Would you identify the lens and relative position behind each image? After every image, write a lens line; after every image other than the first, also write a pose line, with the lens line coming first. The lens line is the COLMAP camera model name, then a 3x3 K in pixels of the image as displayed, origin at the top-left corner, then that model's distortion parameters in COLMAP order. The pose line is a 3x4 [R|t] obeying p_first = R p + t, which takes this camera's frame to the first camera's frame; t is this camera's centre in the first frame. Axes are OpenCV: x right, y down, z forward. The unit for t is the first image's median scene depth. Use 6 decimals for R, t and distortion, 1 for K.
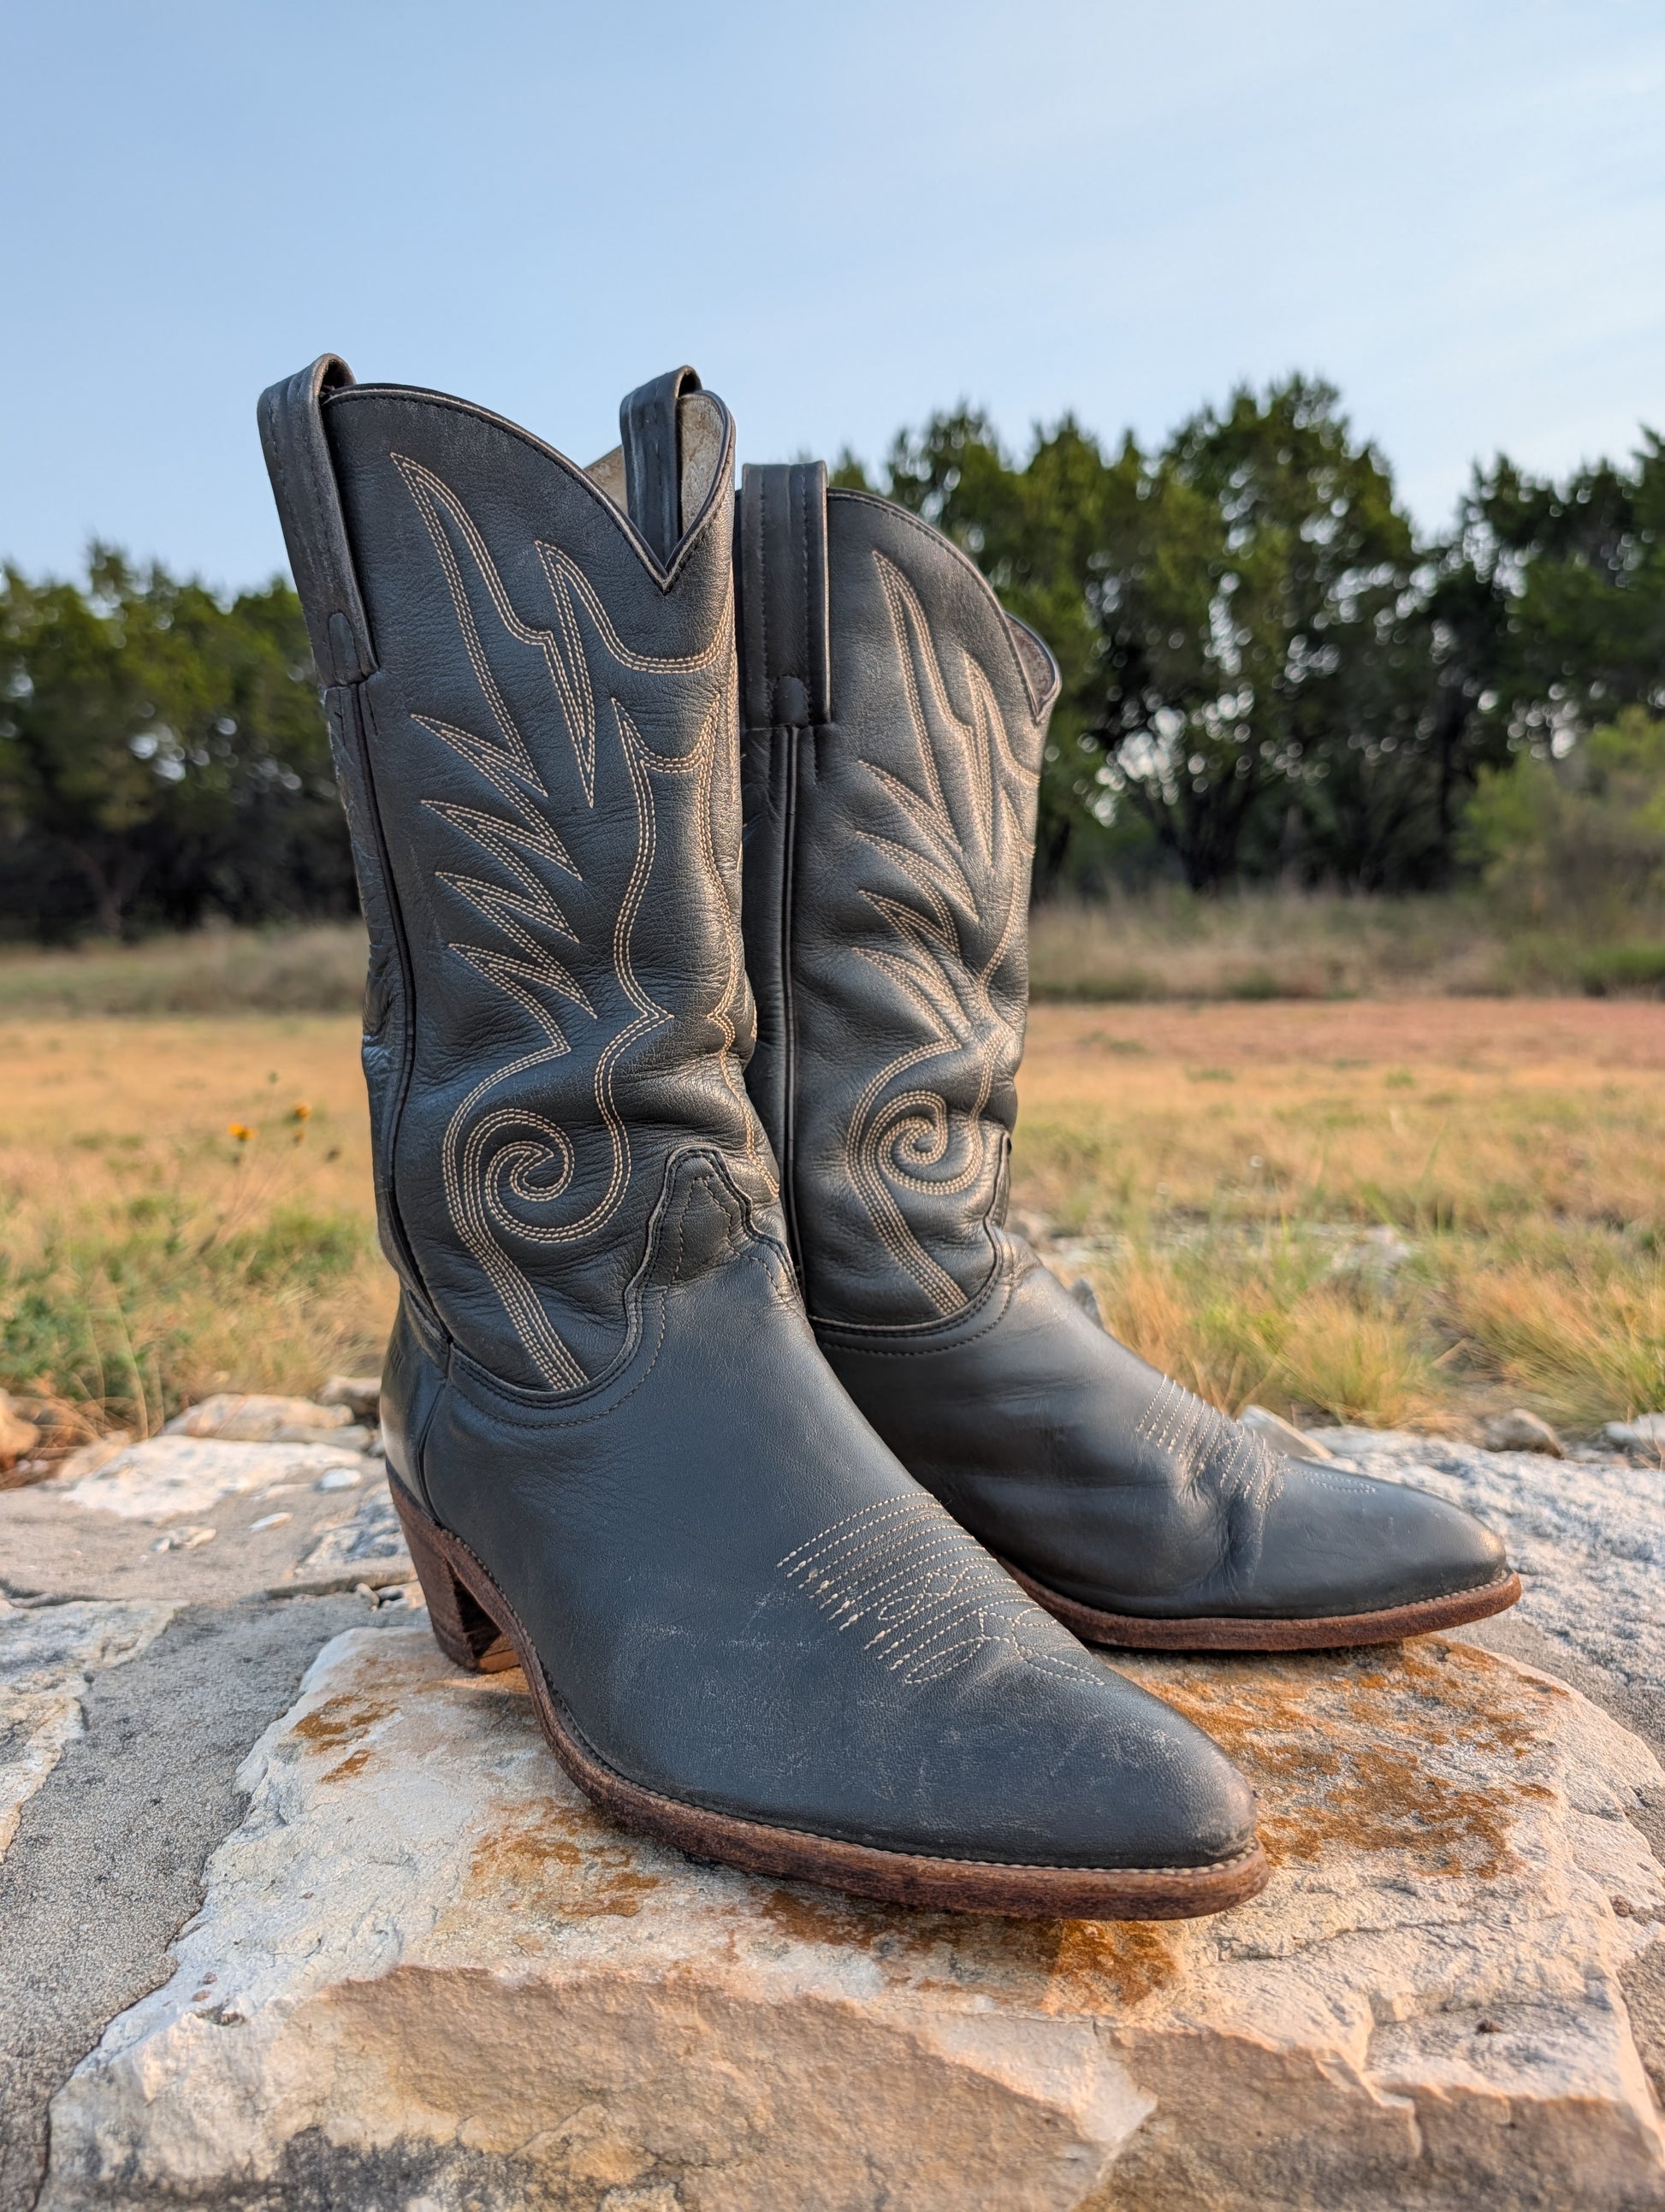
lens RADIAL K [[1680.3, 0, 836.0], [0, 1680.3, 1085.0], [0, 0, 1]] dist [-0.006489, 0.003231]
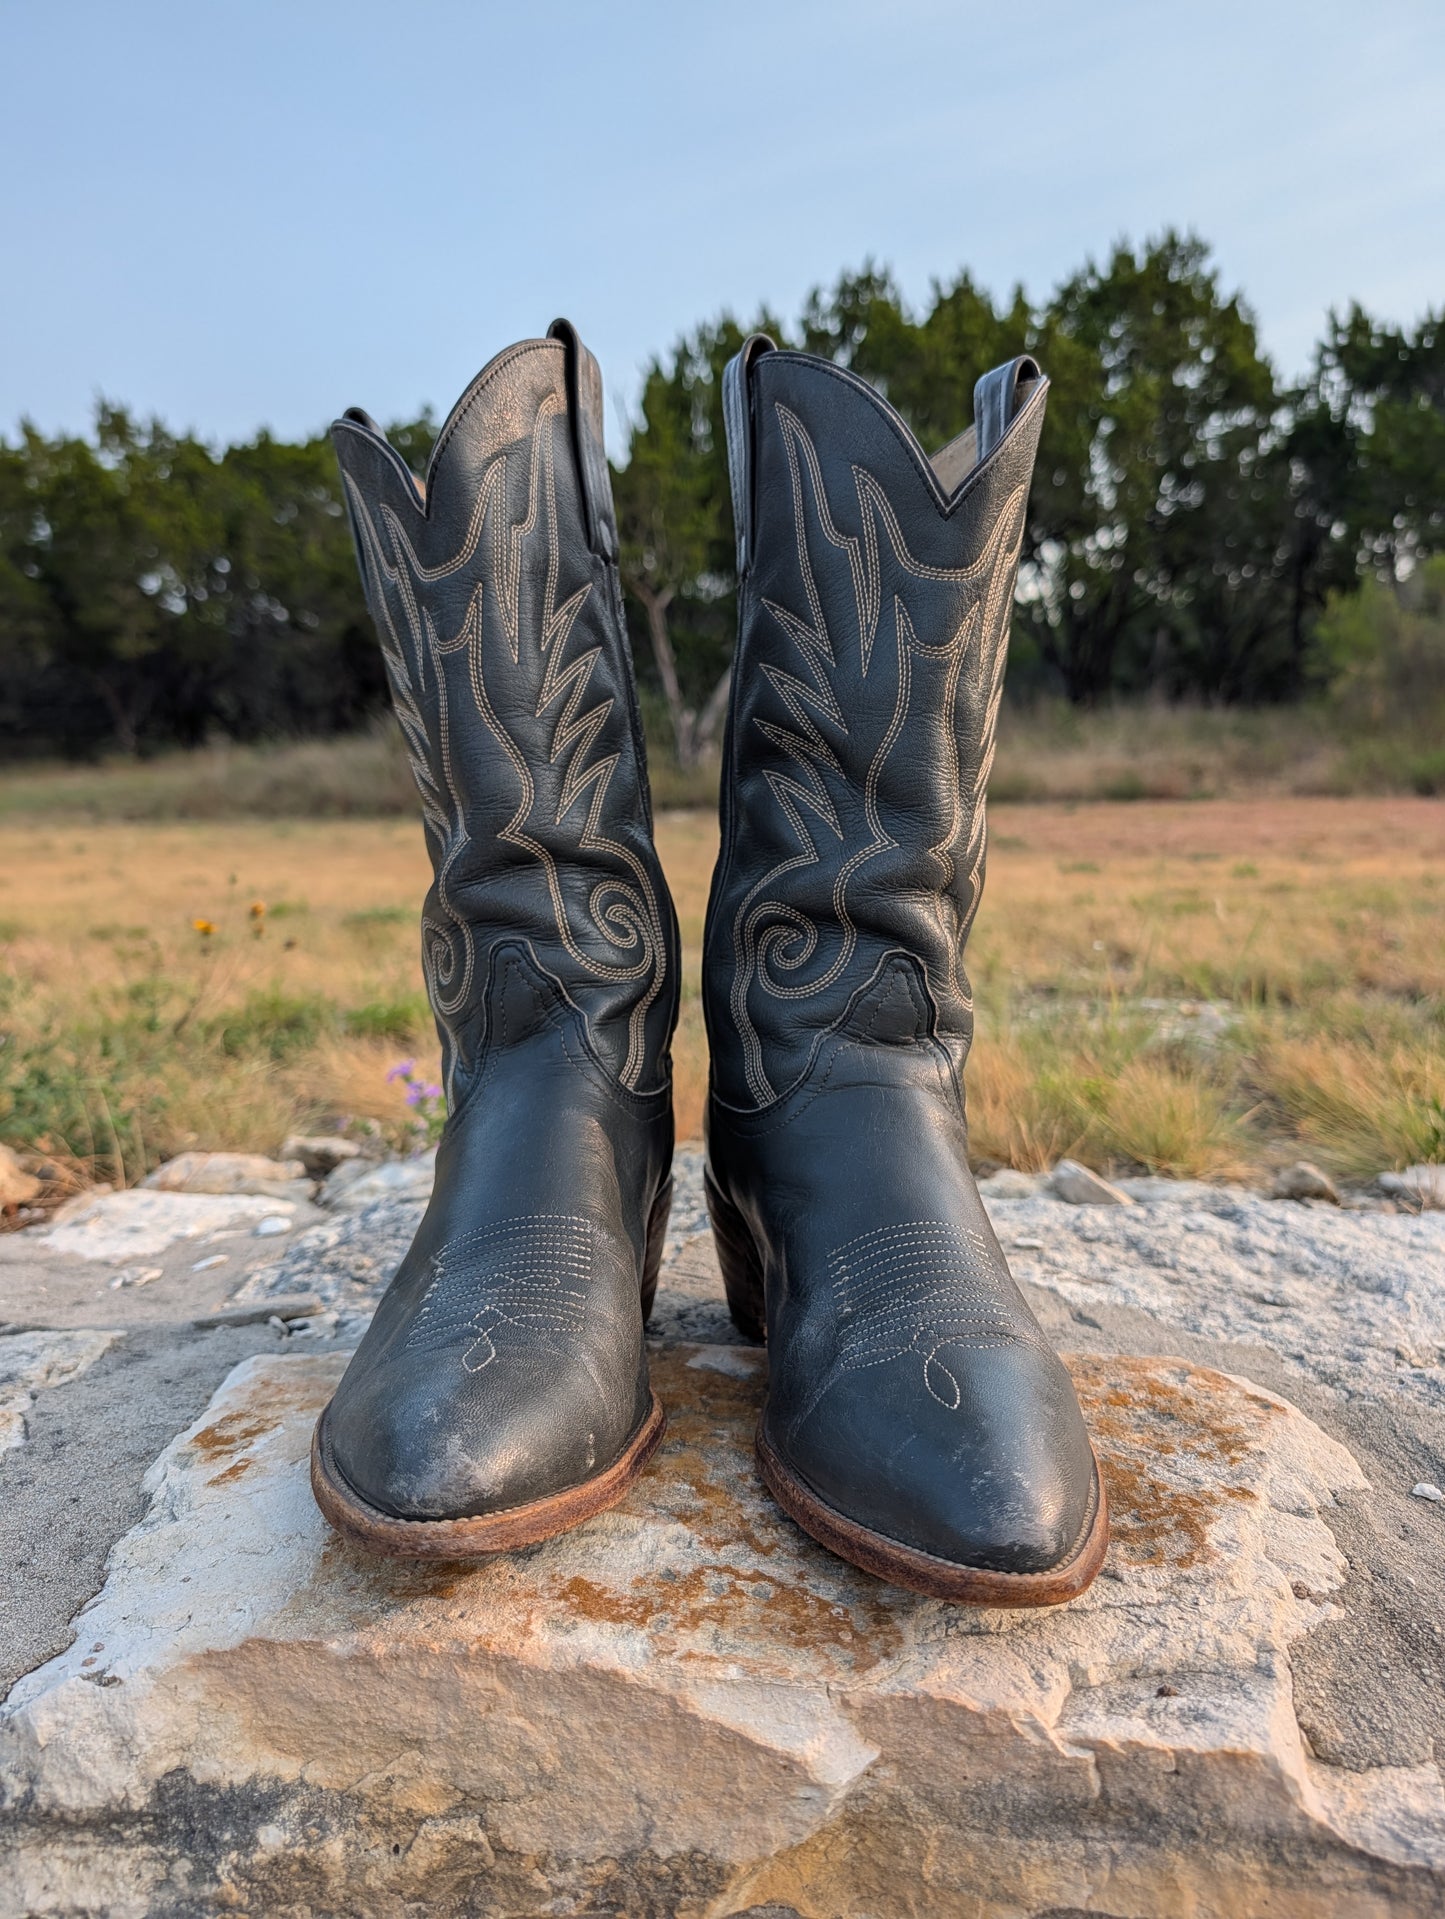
lens RADIAL K [[1458.5, 0, 736.4], [0, 1458.5, 986.8], [0, 0, 1]] dist [-0.009943, 0.007761]
pose [[0.999810, -0.005299, -0.018736, 0.031388], [0.006690, 0.997165, 0.074943, -0.004009], [0.018285, -0.075054, 0.997012, 0.001998]]
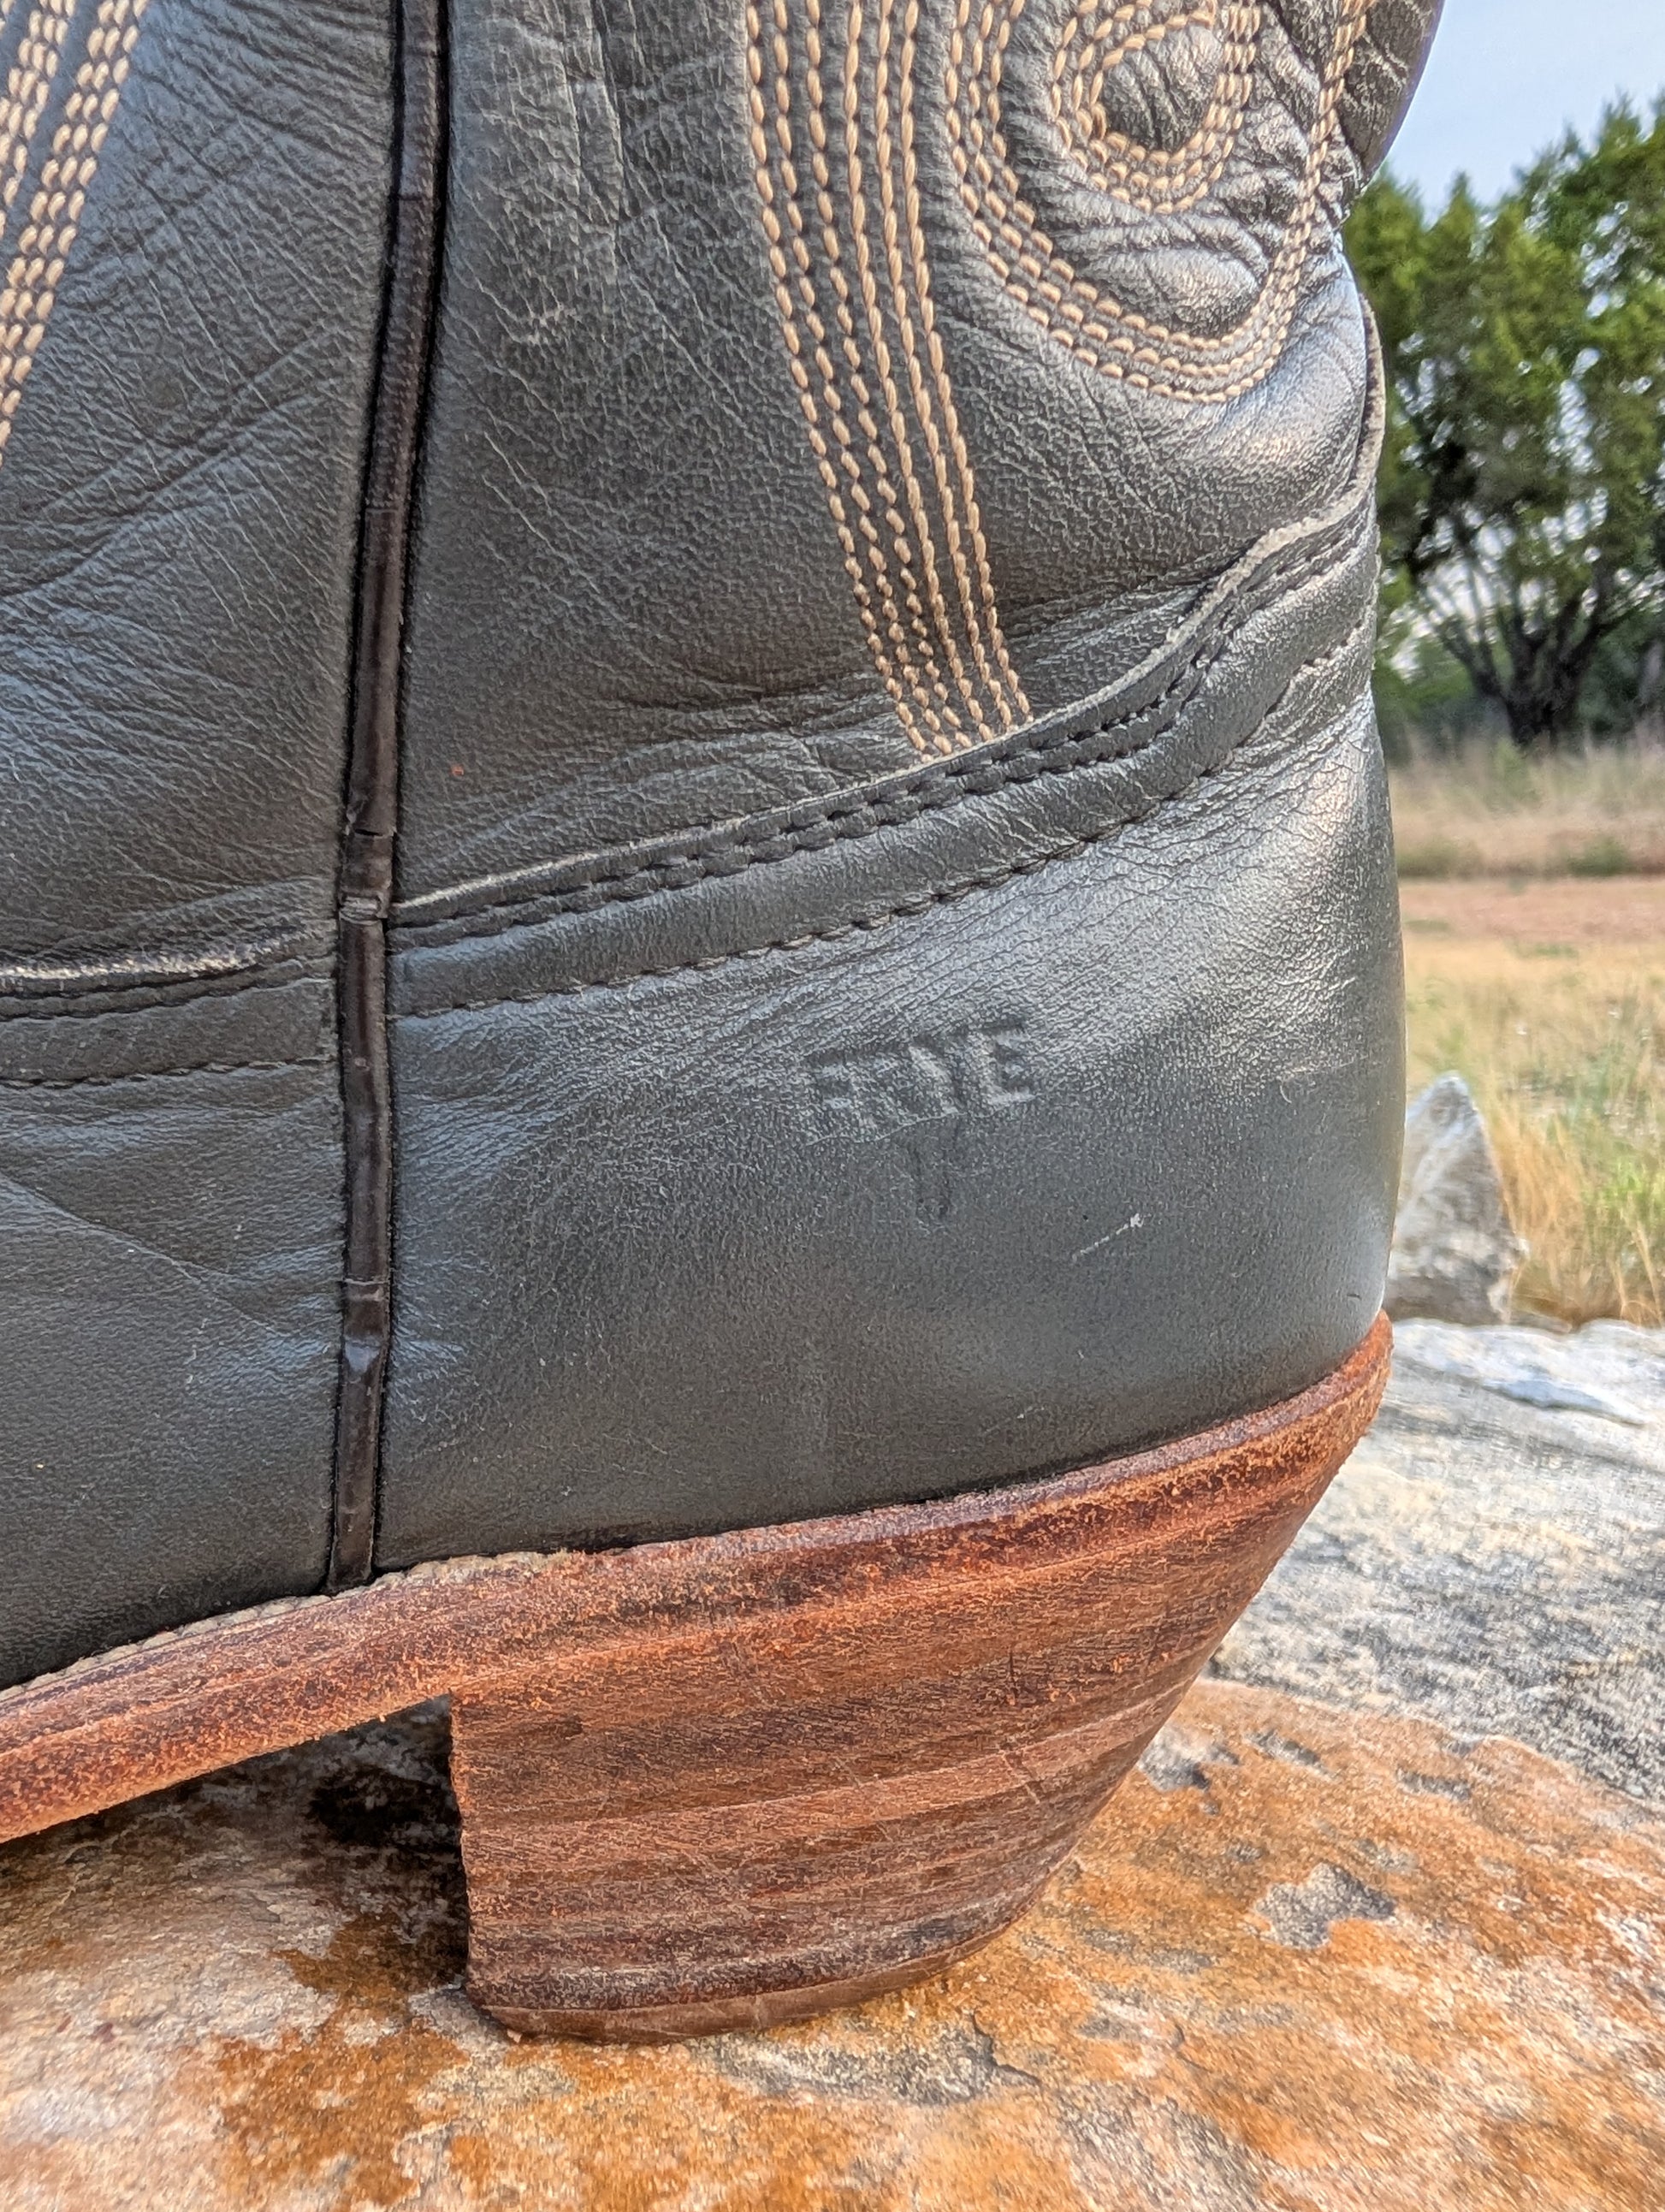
lens RADIAL K [[1794.6, 0, 614.0], [0, 1794.6, 1138.7], [0, 0, 1]] dist [0.003140, -0.001282]
pose [[0.969953, 0.029793, -0.241462, 0.012325], [-0.010470, 0.996666, 0.080916, 0.073552], [0.243068, -0.075956, 0.967031, 0.259984]]
